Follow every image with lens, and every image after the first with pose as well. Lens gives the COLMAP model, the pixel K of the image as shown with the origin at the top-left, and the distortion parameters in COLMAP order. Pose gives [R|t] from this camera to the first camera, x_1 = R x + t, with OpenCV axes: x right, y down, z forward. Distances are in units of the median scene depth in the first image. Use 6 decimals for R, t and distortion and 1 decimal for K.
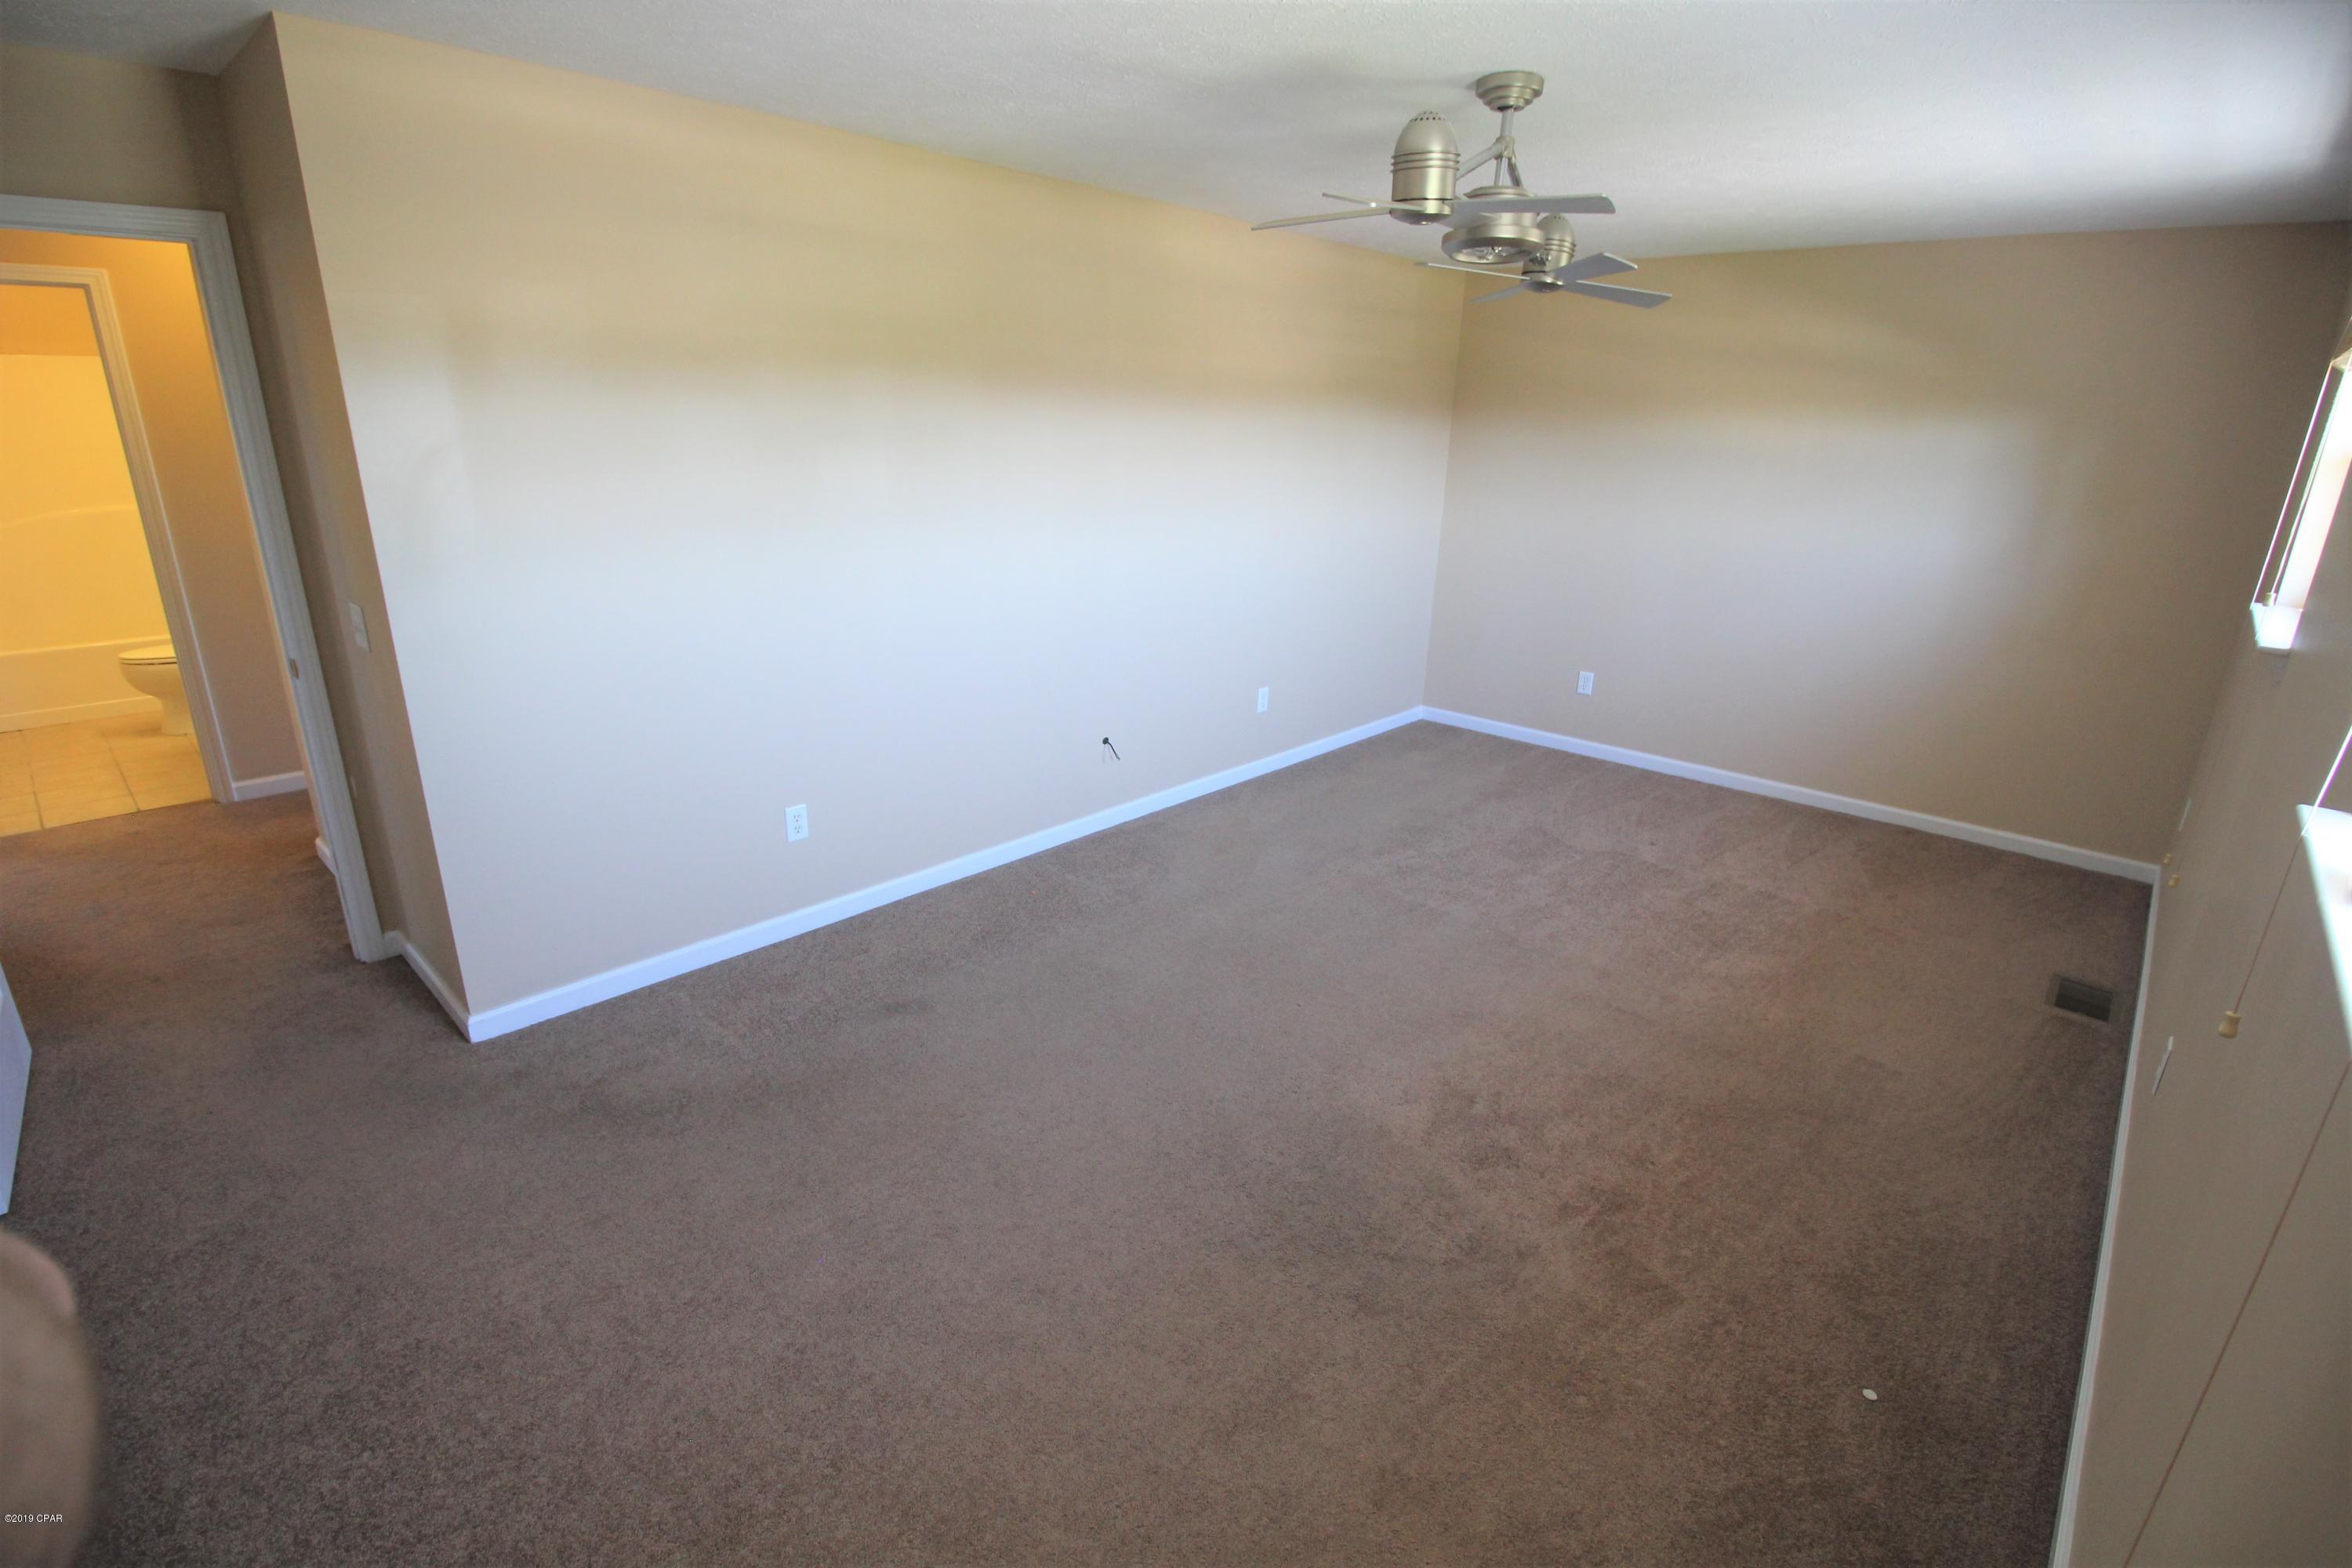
lens RADIAL K [[1094.8, 0, 1169.1], [0, 1094.8, 787.5], [0, 0, 1]] dist [-0.009044, -0.003465]
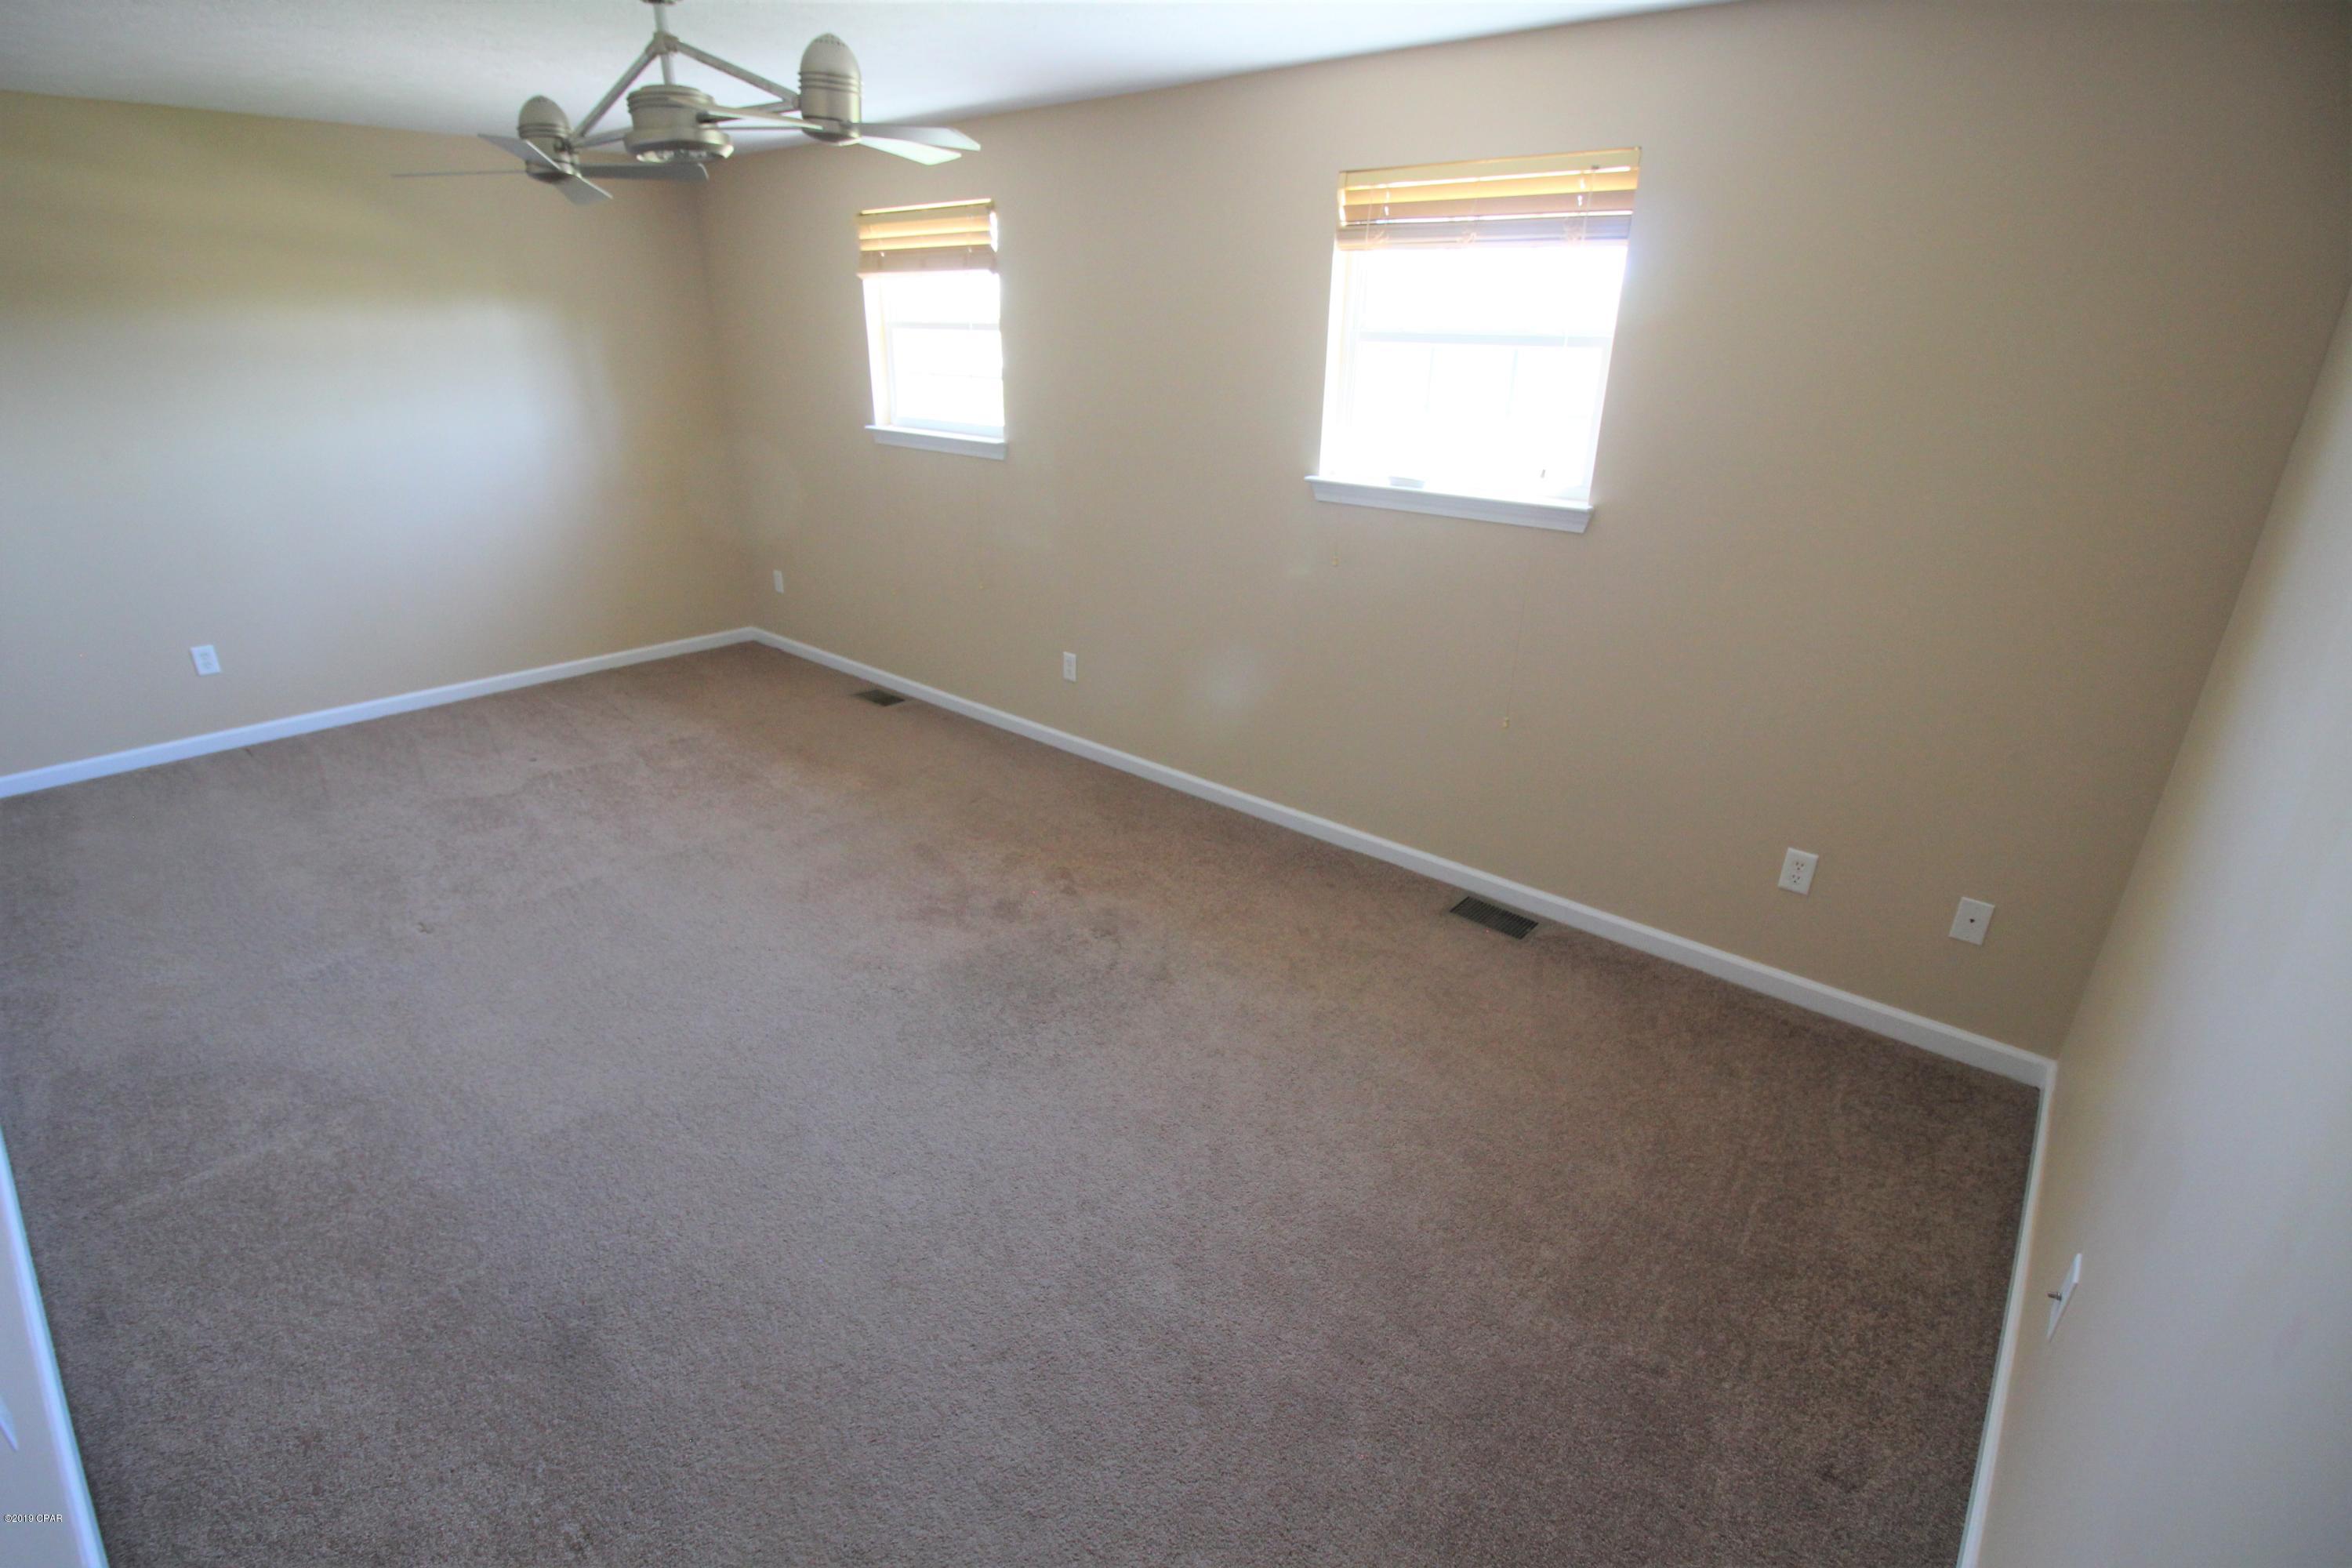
lens RADIAL K [[1094.8, 0, 1169.8], [0, 1094.8, 776.9], [0, 0, 1]] dist [-0.009044, -0.003465]
pose [[-0.058675, -0.397302, 0.915810, -0.560177], [0.302644, 0.867137, 0.395576, -0.169778], [-0.951296, 0.300375, 0.069362, 0.449340]]
